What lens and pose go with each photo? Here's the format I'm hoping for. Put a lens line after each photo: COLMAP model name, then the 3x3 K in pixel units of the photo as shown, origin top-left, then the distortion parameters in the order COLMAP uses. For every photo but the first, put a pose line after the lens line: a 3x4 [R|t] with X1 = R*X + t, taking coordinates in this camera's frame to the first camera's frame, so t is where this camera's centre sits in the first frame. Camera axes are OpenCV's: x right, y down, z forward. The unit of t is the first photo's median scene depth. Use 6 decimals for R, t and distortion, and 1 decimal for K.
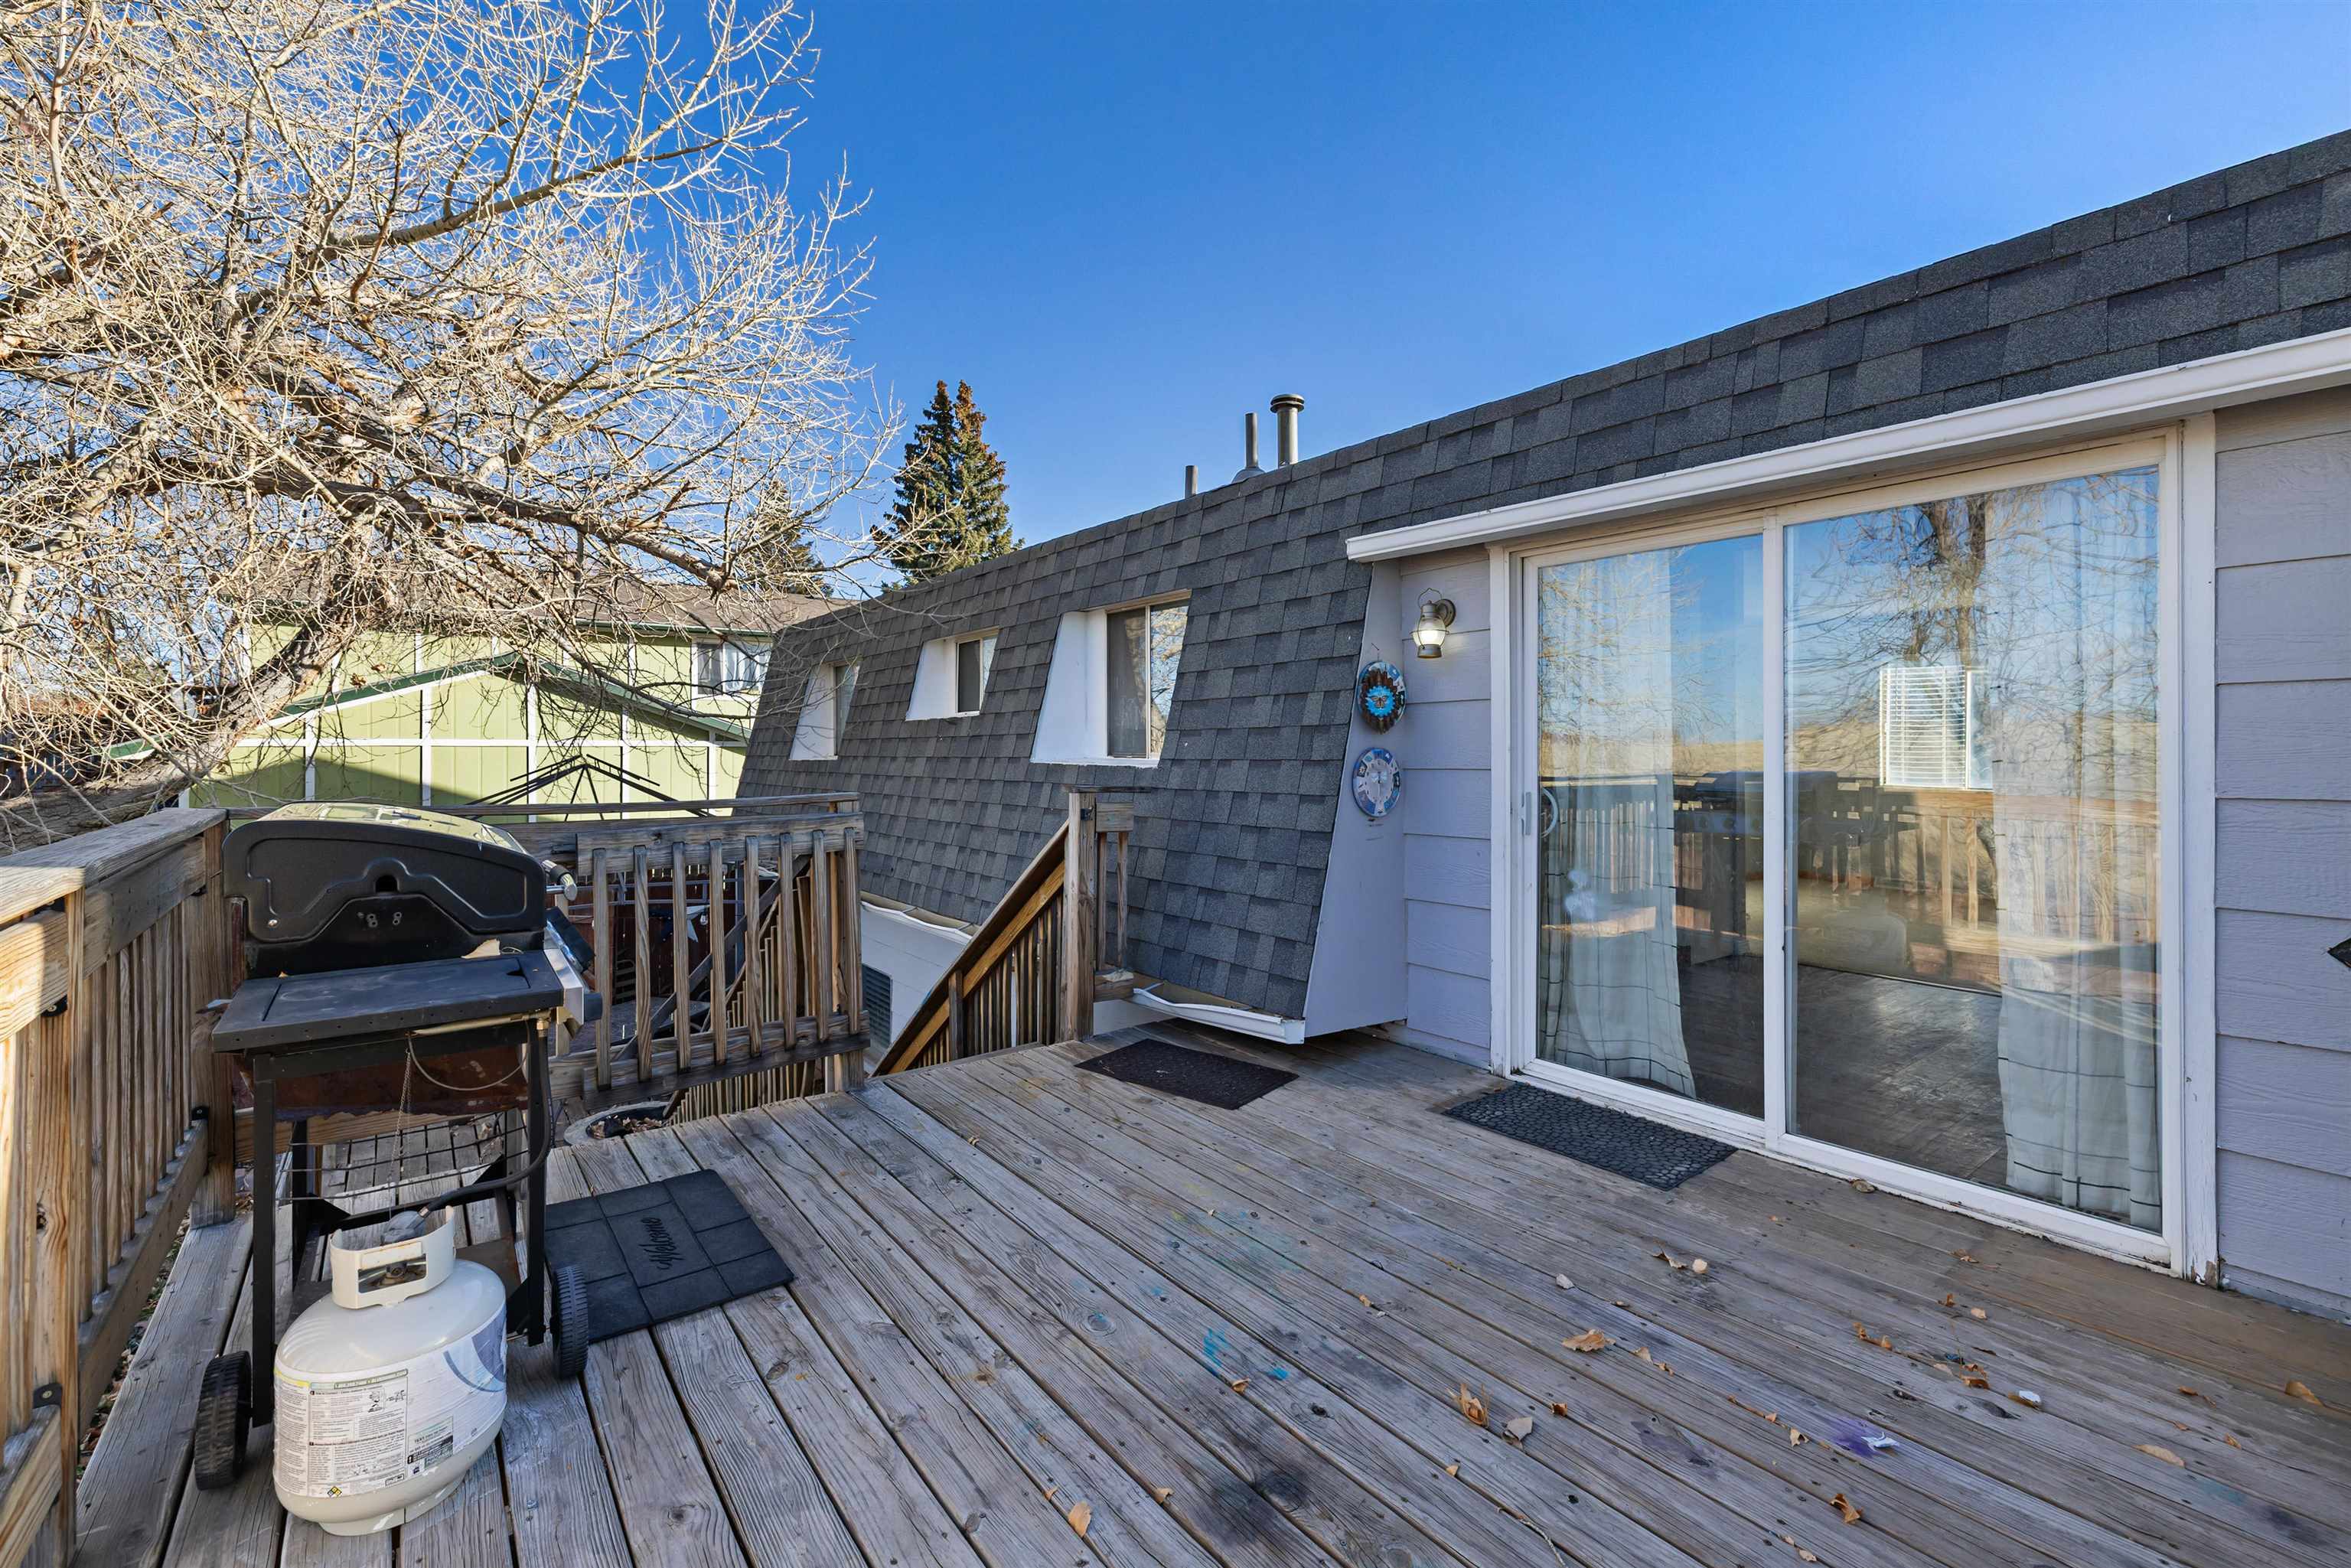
lens RADIAL K [[992.7, 0, 1169.0], [0, 992.7, 760.4], [0, 0, 1]] dist [-0.003700, 0.002055]
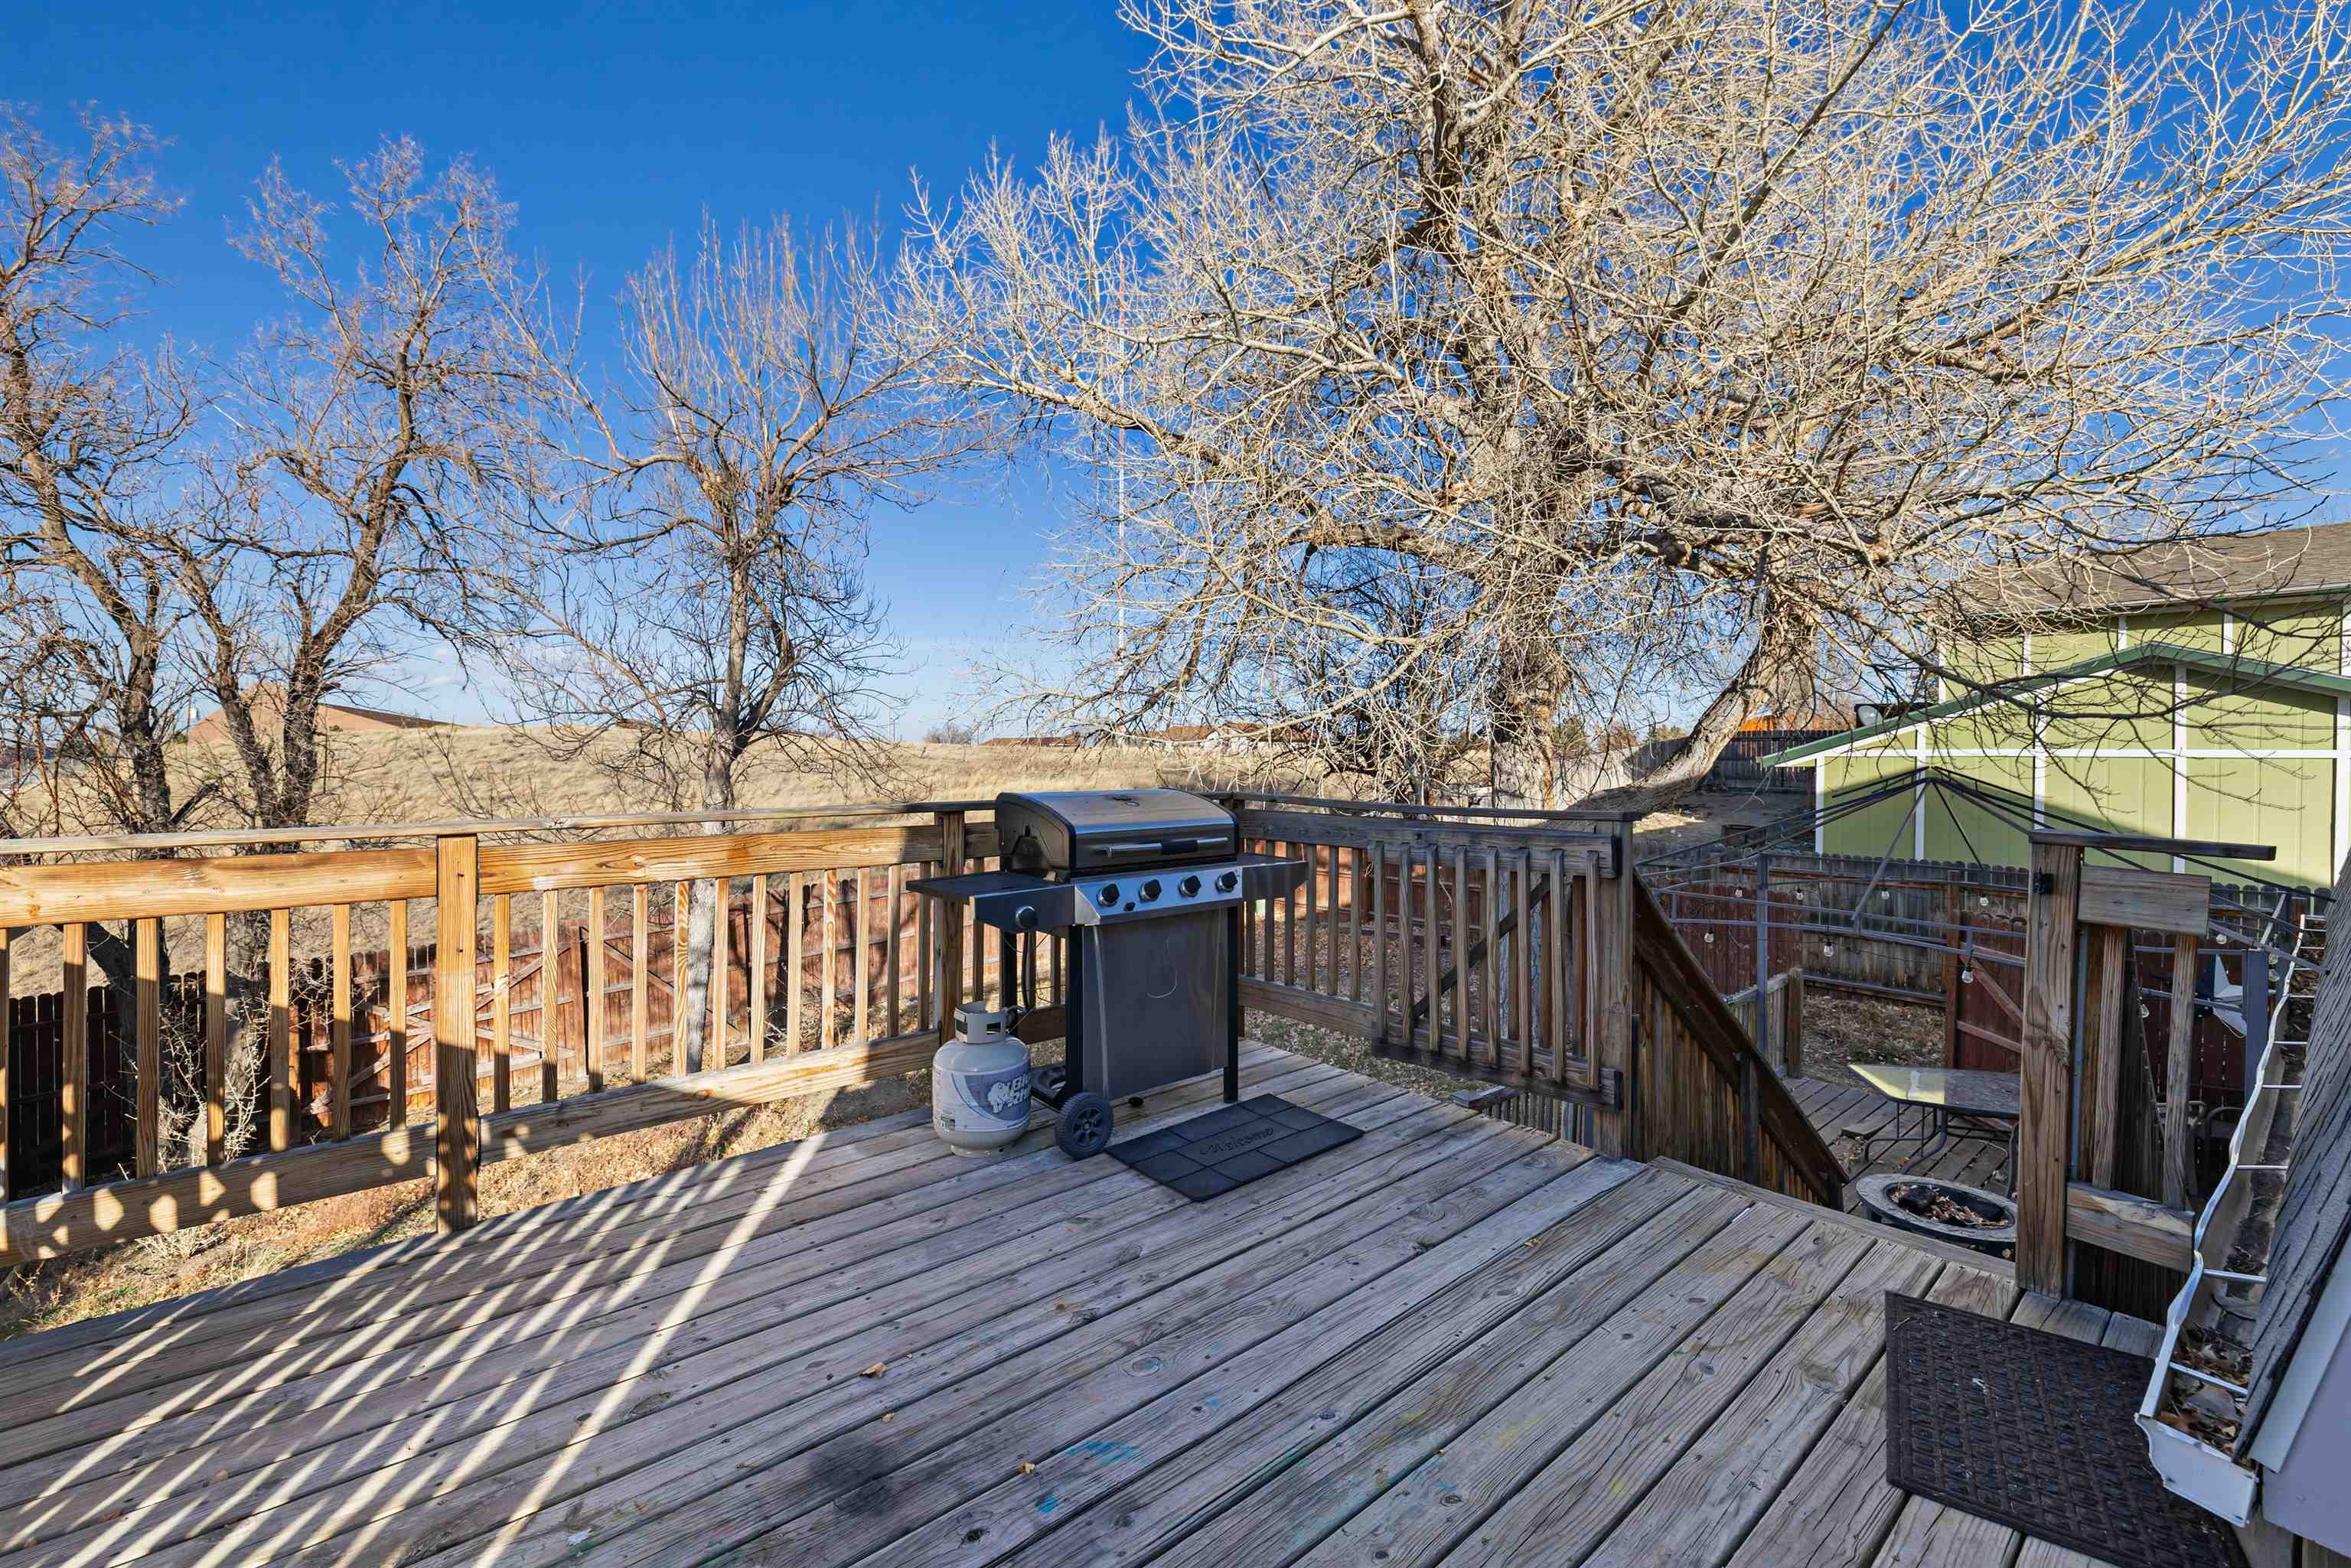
lens RADIAL K [[992.7, 0, 1174.7], [0, 992.7, 776.1], [0, 0, 1]] dist [-0.003700, 0.002055]
pose [[0.035387, 0.019972, -0.999174, 0.651916], [-0.013839, 0.999714, 0.019493, -0.012629], [0.999278, 0.013138, 0.035654, 0.738248]]
